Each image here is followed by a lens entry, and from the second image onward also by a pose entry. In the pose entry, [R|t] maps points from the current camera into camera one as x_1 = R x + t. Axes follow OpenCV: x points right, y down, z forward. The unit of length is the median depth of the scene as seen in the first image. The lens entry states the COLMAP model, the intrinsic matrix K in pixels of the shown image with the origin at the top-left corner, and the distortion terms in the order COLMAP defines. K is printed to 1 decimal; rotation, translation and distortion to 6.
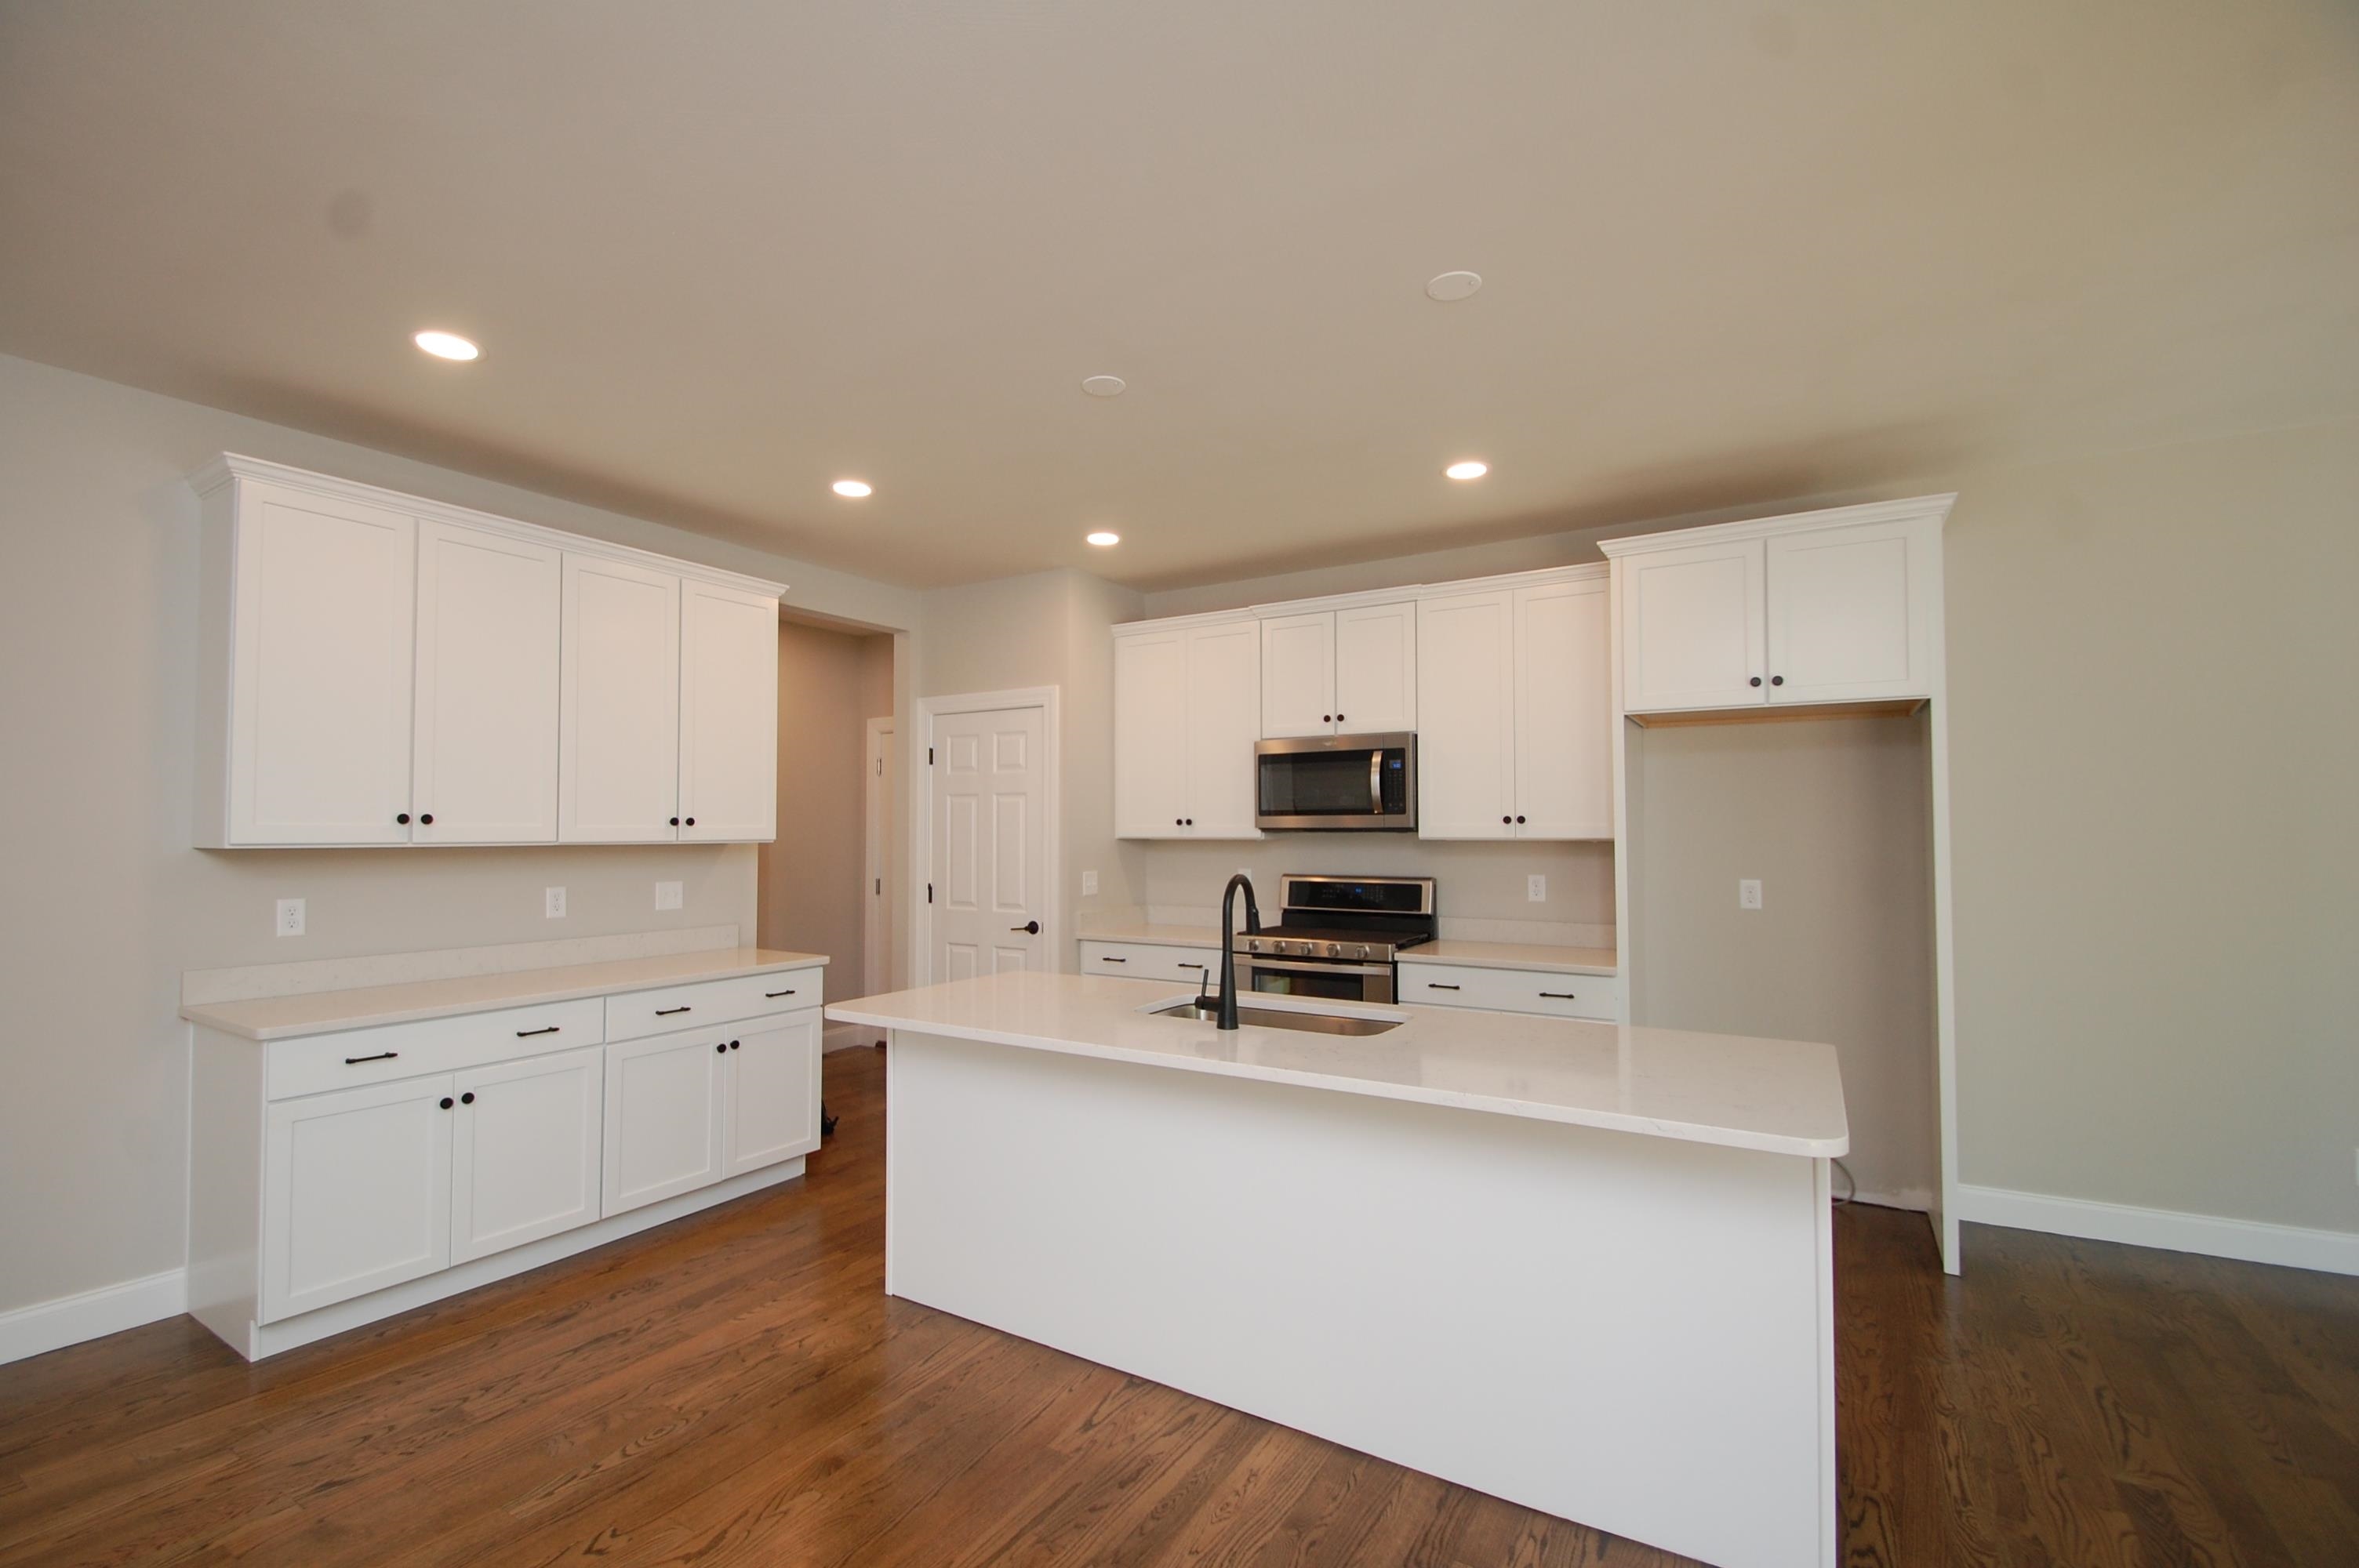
lens RADIAL K [[1031.1, 0, 1164.5], [0, 1031.1, 804.0], [0, 0, 1]] dist [-0.013153, -0.000555]
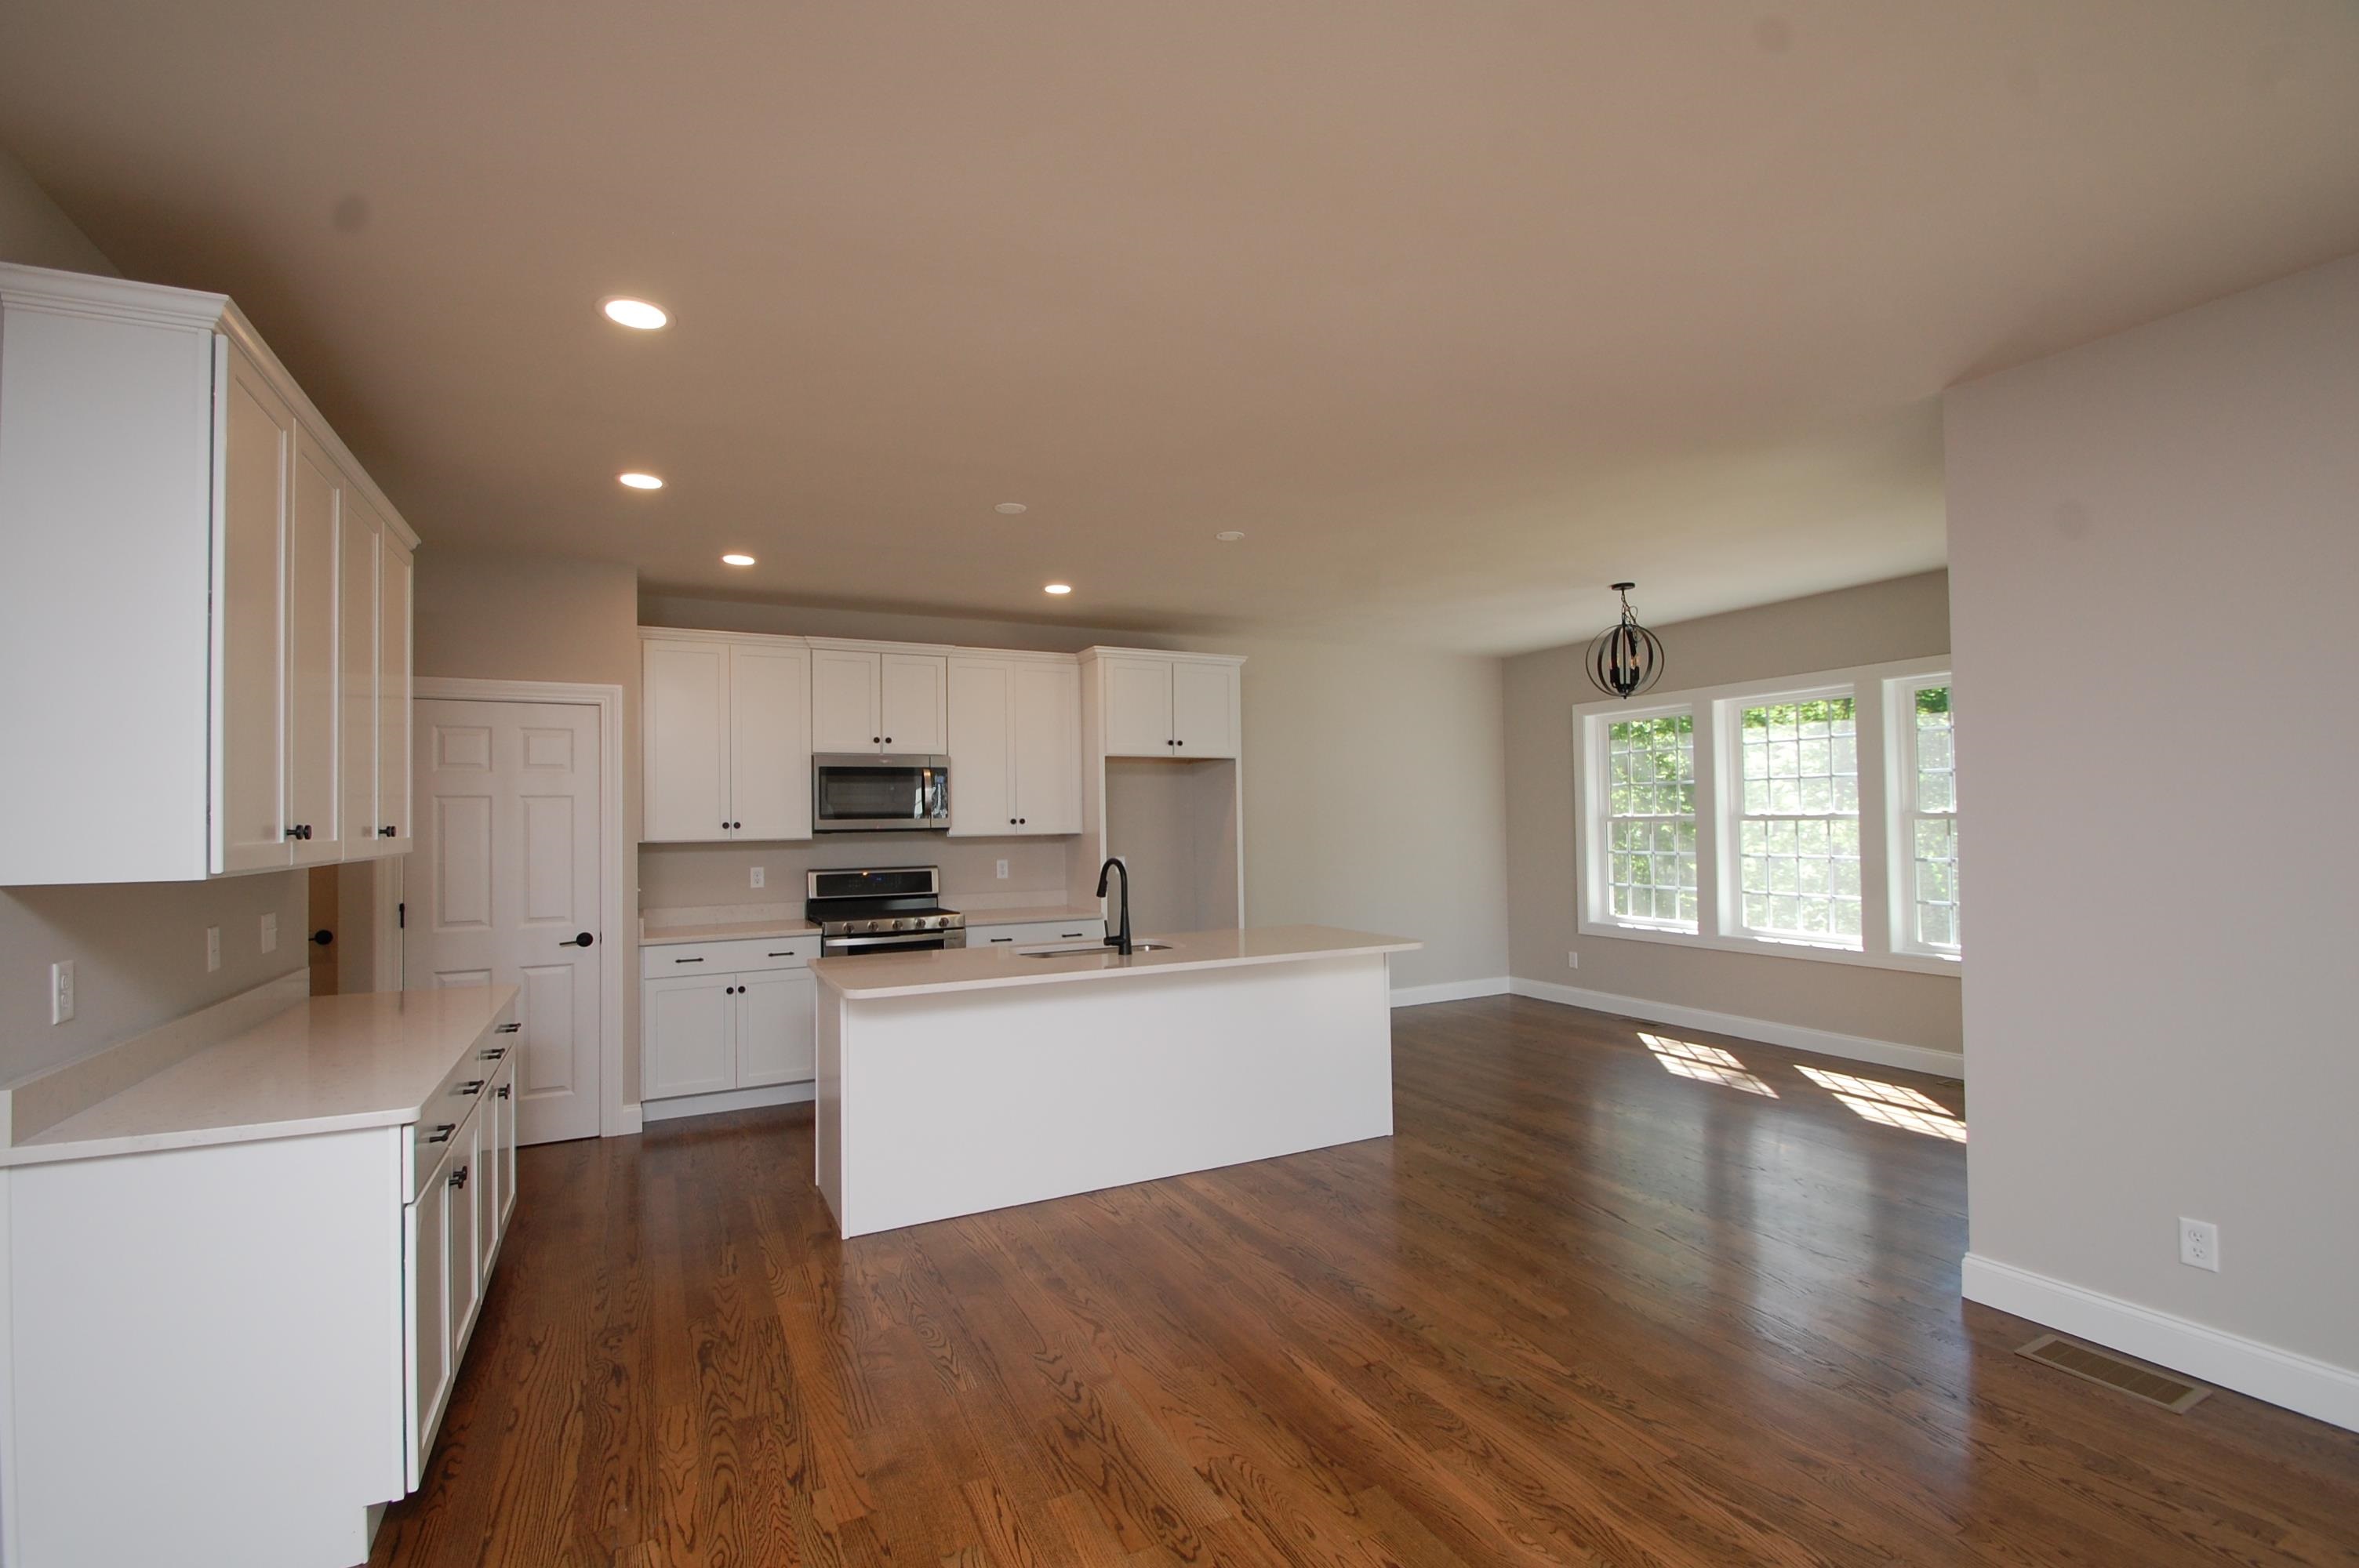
lens RADIAL K [[1031.1, 0, 1164.5], [0, 1031.1, 804.0], [0, 0, 1]] dist [-0.013153, -0.000555]
pose [[0.509057, 0.012000, 0.860649, -0.793124], [-0.005139, 0.999927, -0.010902, 0.005458], [-0.860718, 0.001127, 0.509081, 0.086328]]
